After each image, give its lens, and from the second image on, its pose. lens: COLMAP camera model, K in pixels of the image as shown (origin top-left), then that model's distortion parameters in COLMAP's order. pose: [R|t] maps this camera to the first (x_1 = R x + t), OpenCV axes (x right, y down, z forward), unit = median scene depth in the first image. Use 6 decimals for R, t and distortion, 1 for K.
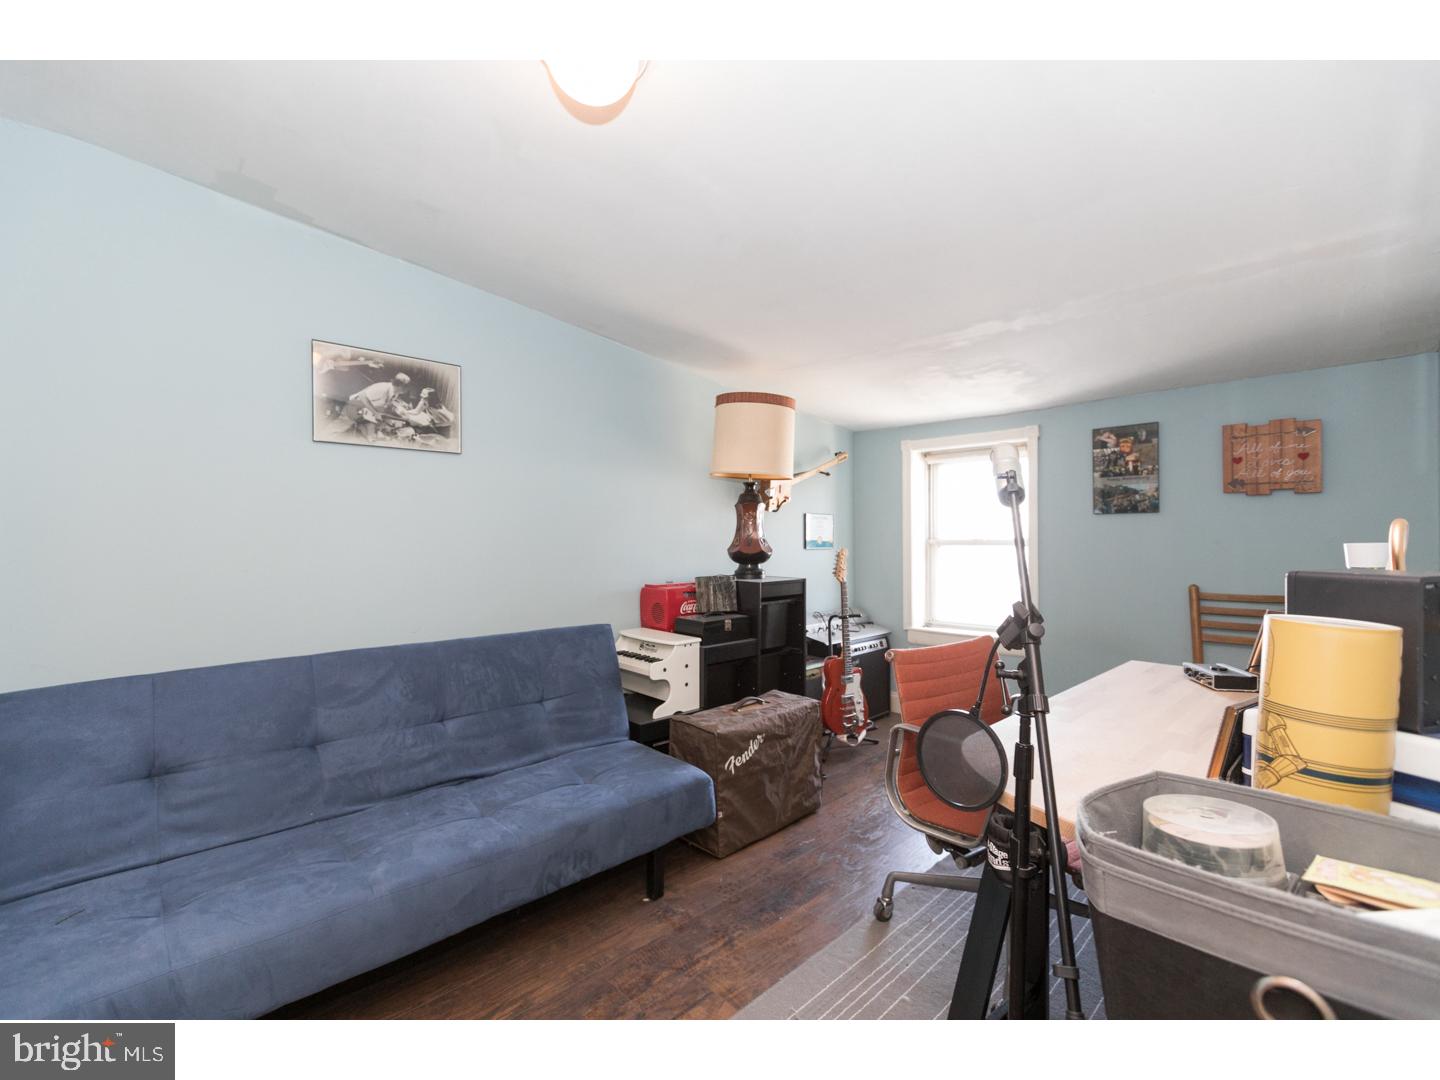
lens RADIAL K [[635.2, 0, 722.4], [0, 635.2, 541.7], [0, 0, 1]] dist [-0.007268, 0.000172]
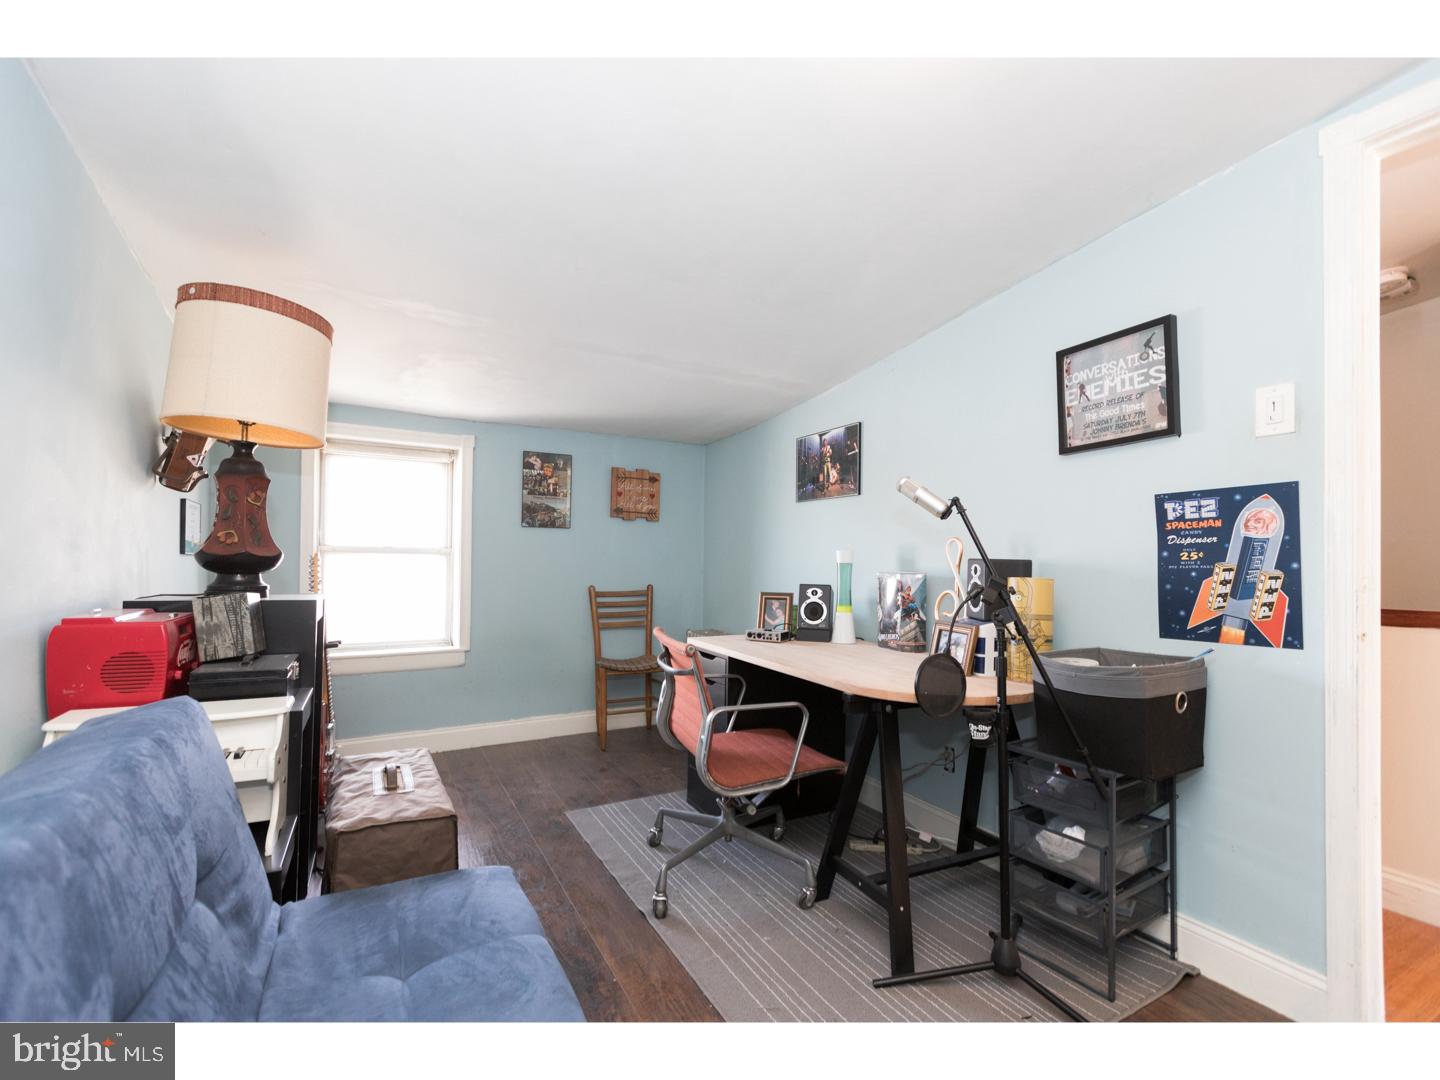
lens RADIAL K [[635.2, 0, 719.2], [0, 635.2, 552.2], [0, 0, 1]] dist [-0.007268, 0.000172]
pose [[0.258900, 0.021271, 0.965670, -0.424093], [-0.009453, 0.999765, -0.019487, 0.021567], [-0.965858, -0.004083, 0.259040, 0.389530]]
